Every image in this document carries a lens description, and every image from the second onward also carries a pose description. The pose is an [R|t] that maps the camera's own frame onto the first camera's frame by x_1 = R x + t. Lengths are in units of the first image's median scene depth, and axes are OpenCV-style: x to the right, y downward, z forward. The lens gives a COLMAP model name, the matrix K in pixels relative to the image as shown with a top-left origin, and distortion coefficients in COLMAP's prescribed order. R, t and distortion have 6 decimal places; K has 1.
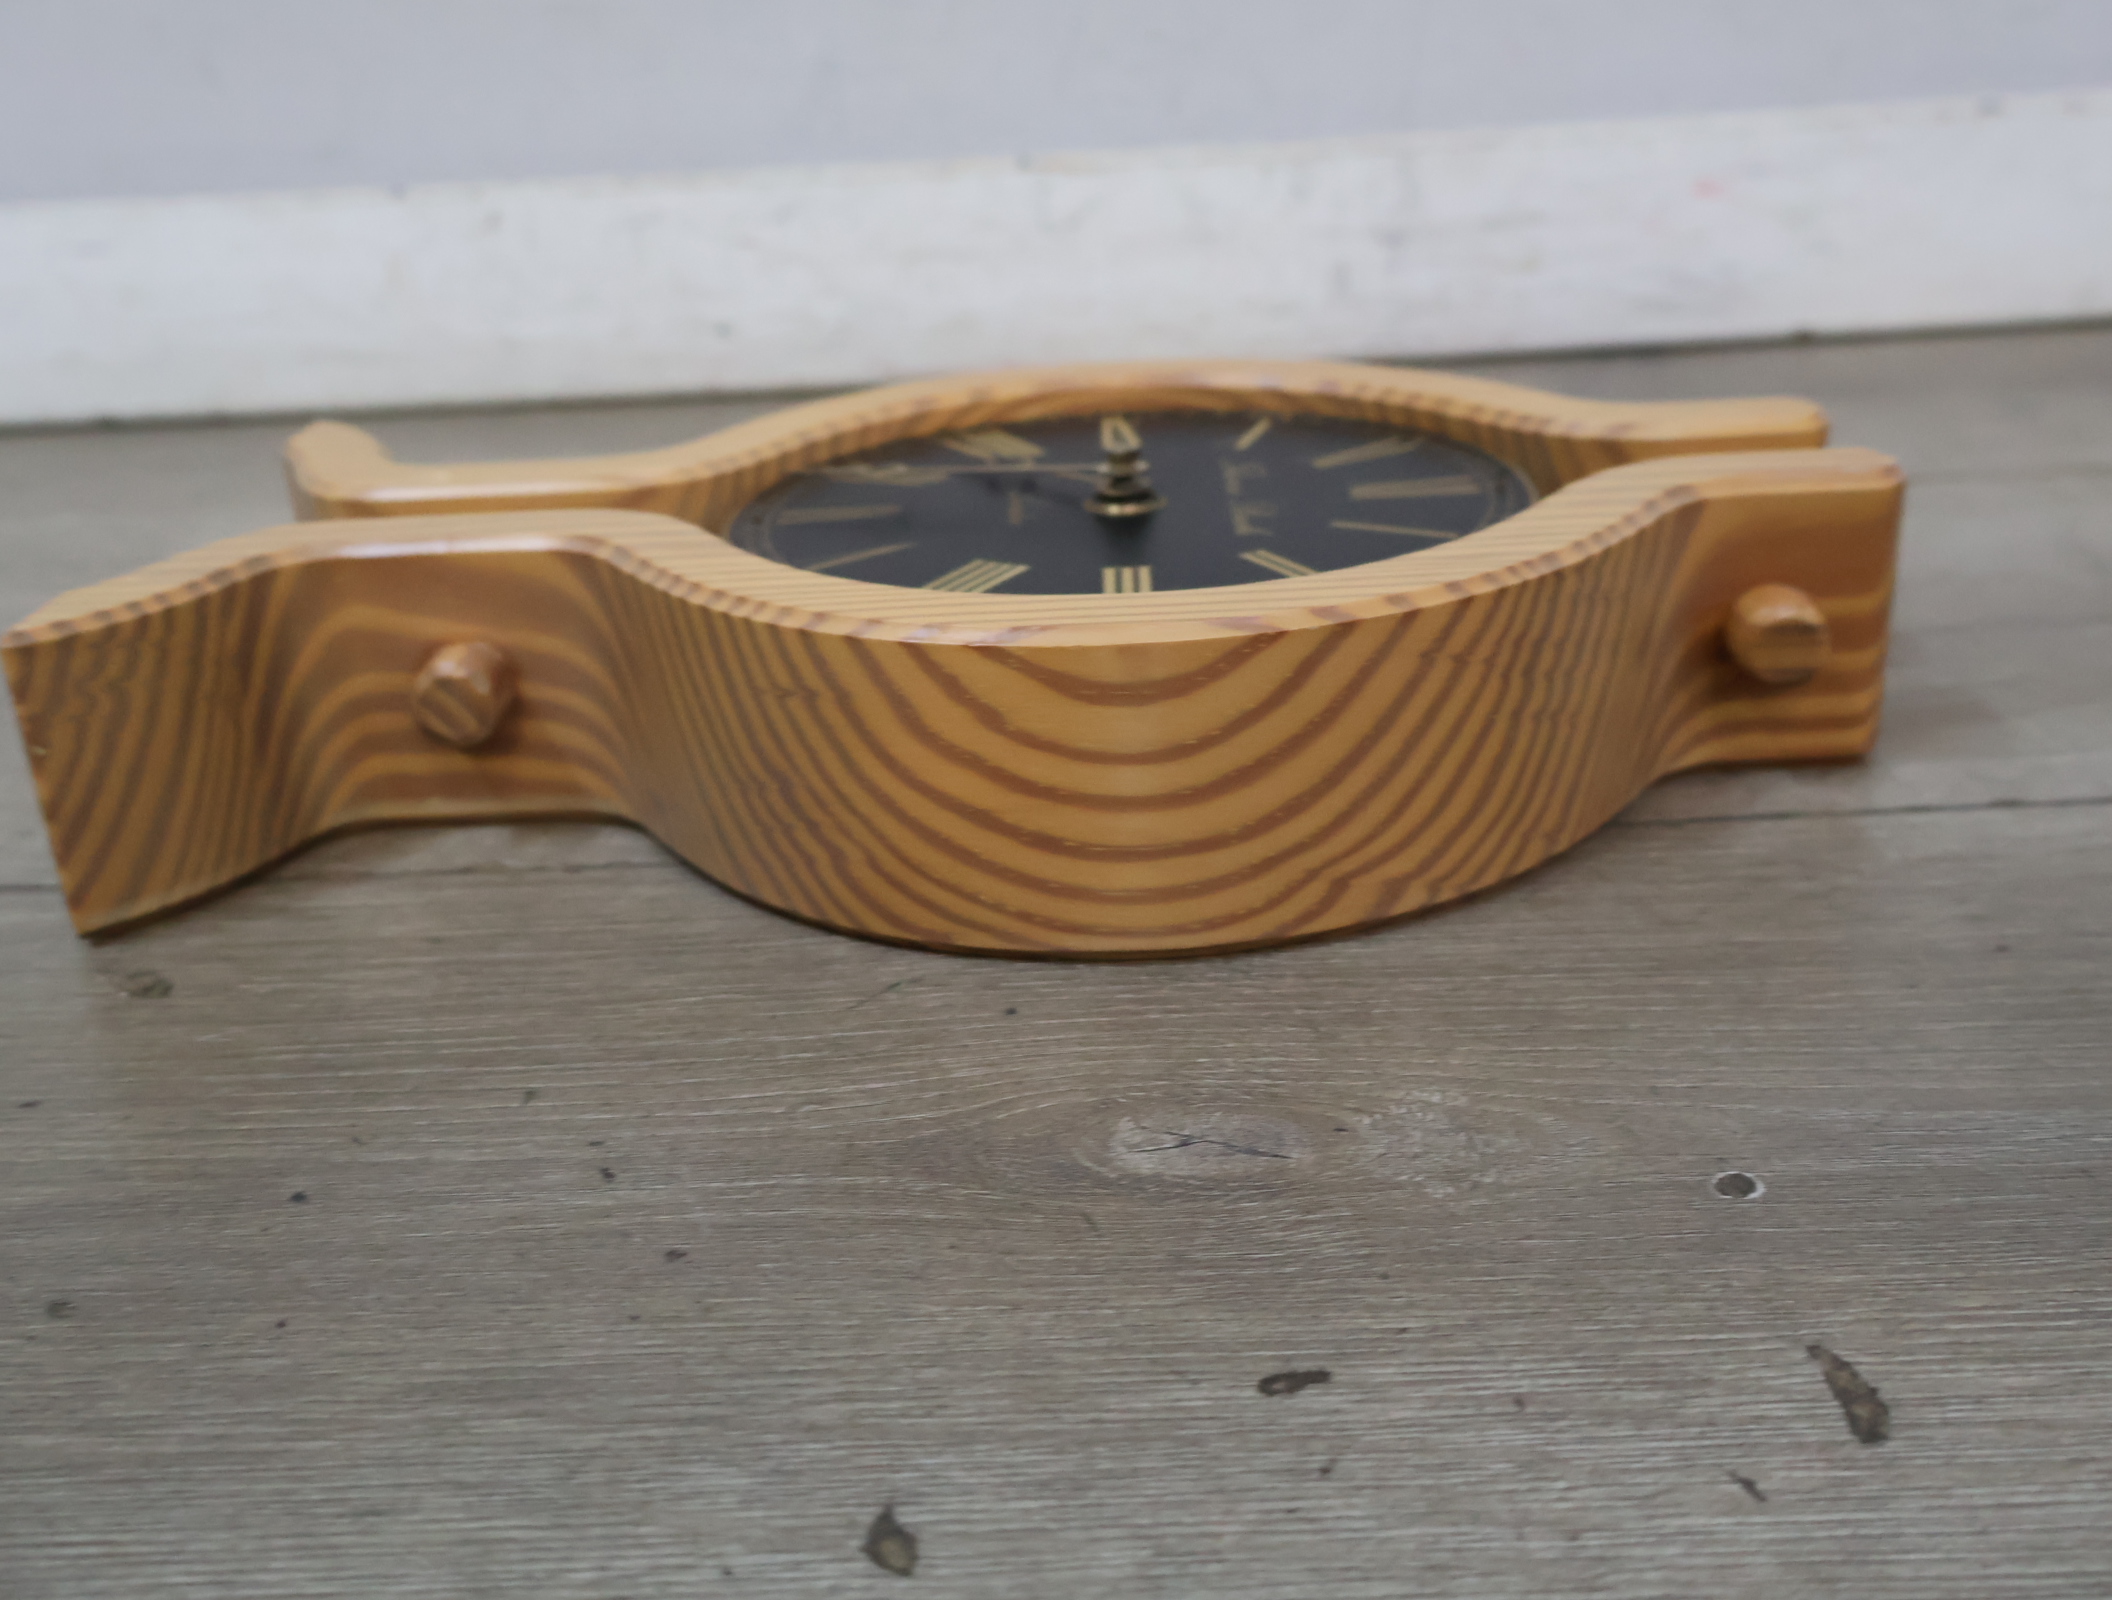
lens RADIAL K [[2072.4, 0, 1045.2], [0, 2072.4, 794.0], [0, 0, 1]] dist [0.011653, 0.000000]
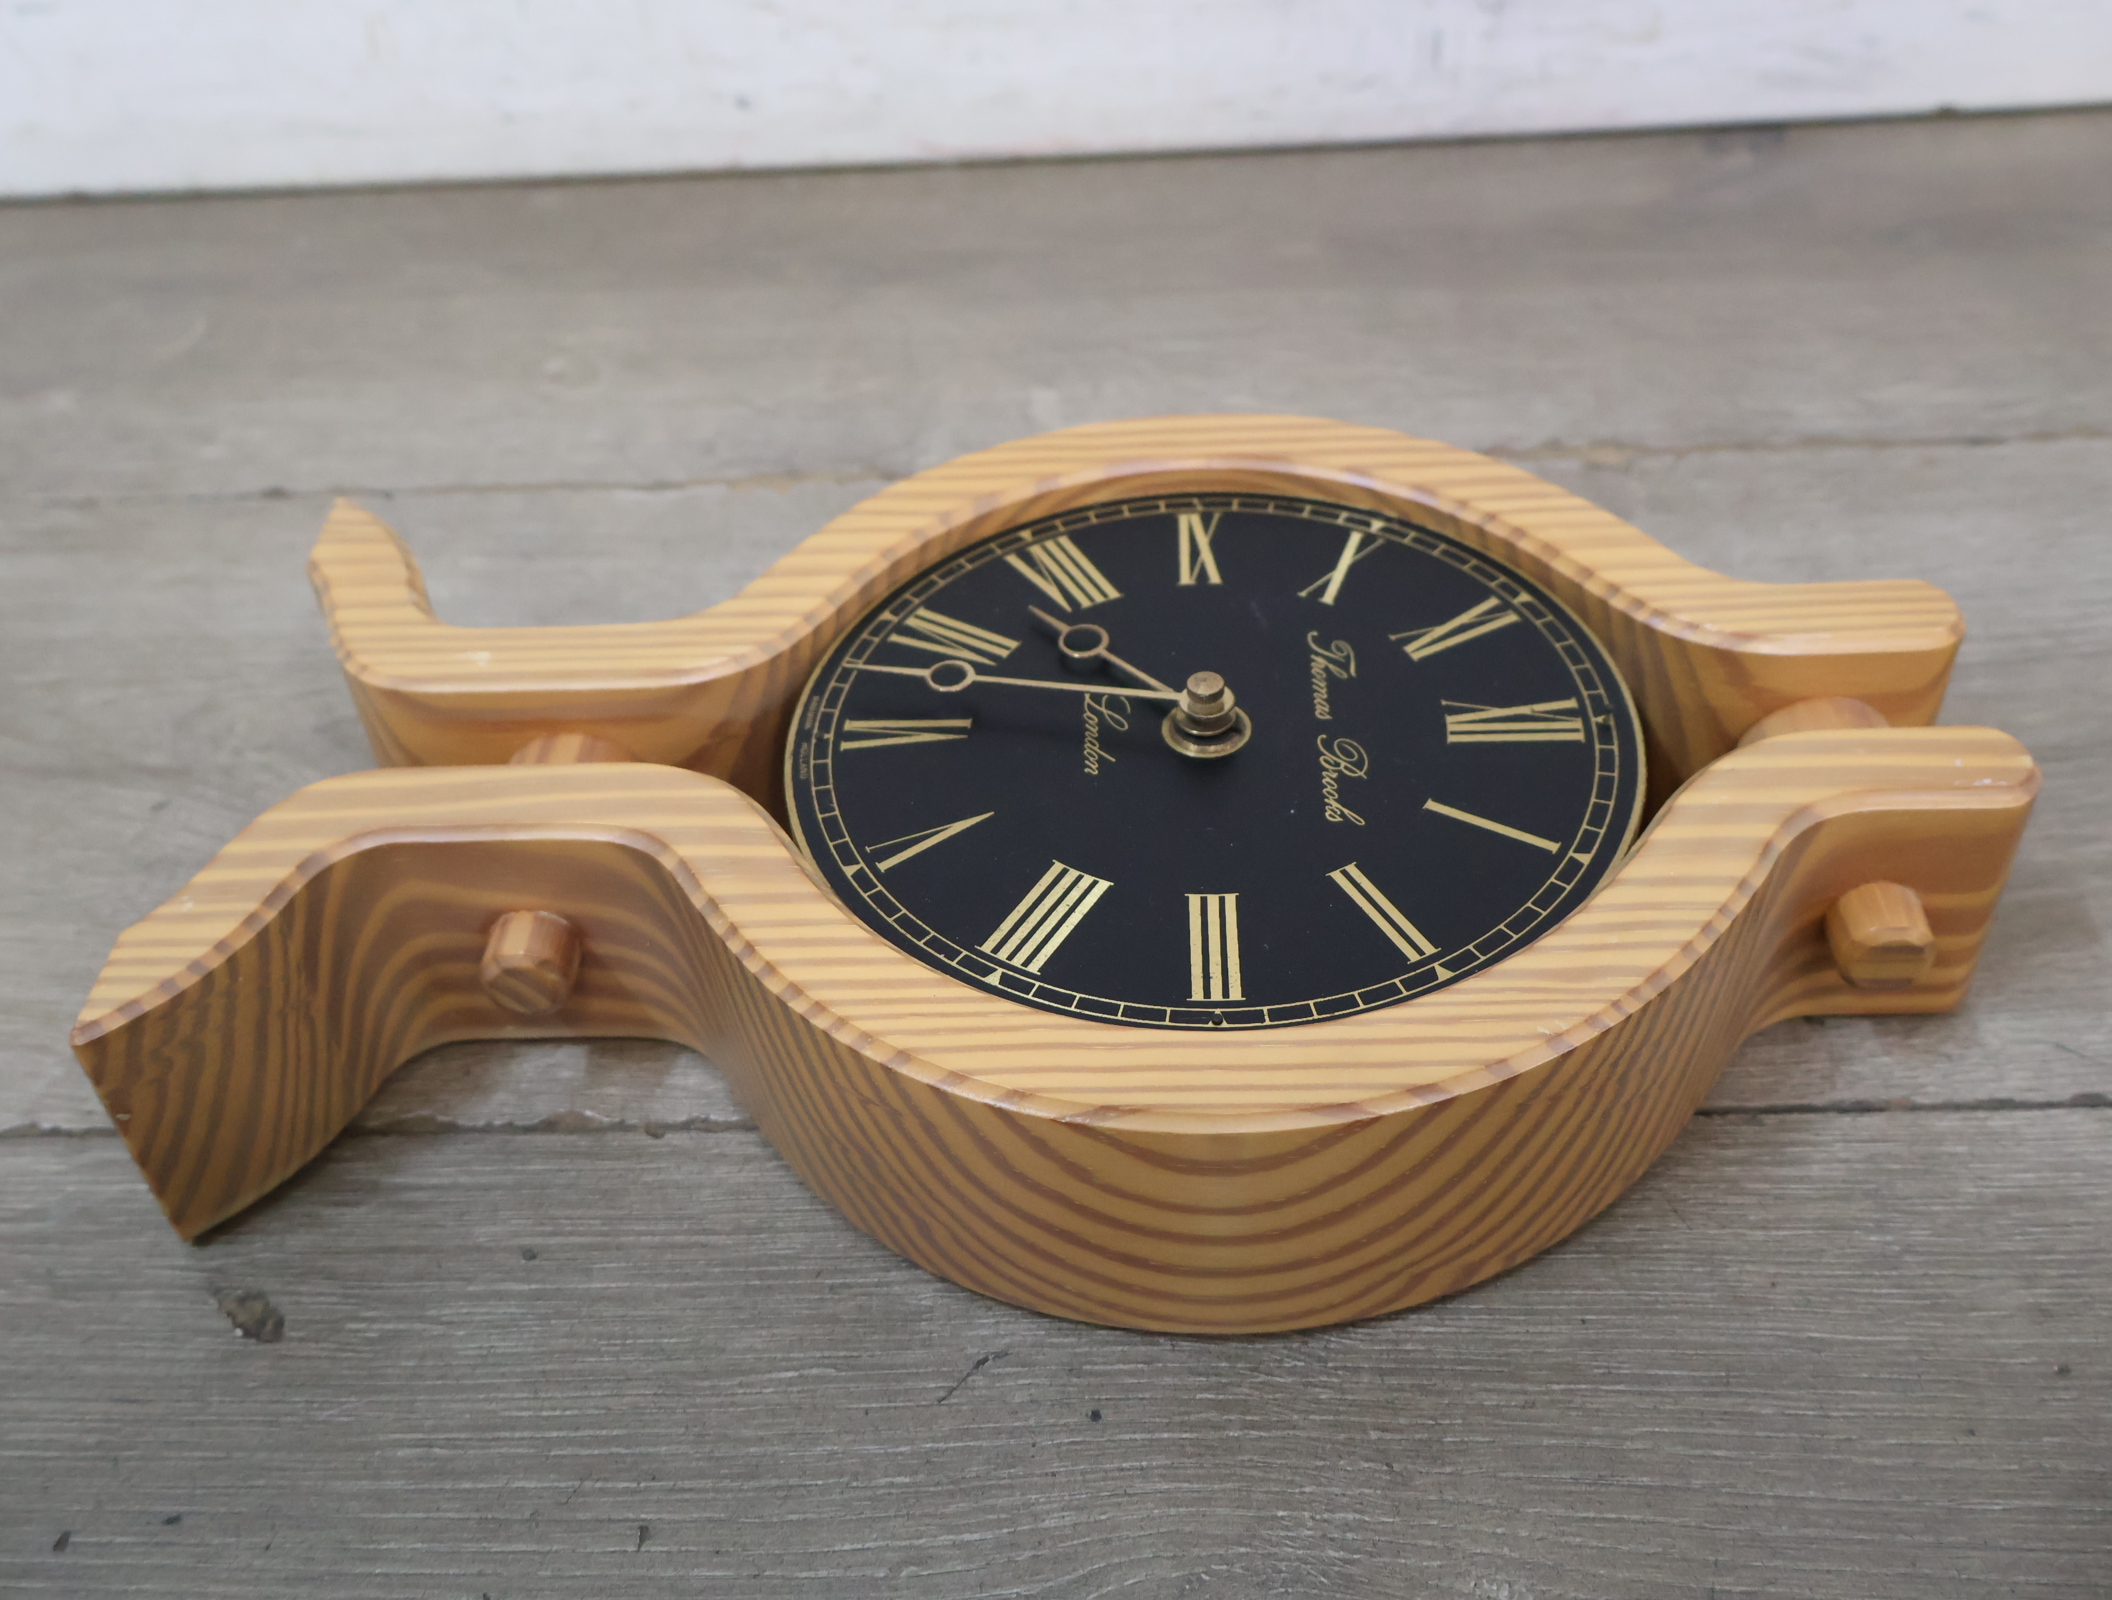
lens RADIAL K [[2072.4, 0, 1040.6], [0, 2072.4, 795.1], [0, 0, 1]] dist [0.011653, 0.000000]
pose [[0.999943, 0.005199, -0.009329, -0.034749], [-0.001919, 0.946767, 0.321914, -0.504463], [0.010506, -0.321878, 0.946723, 0.110277]]
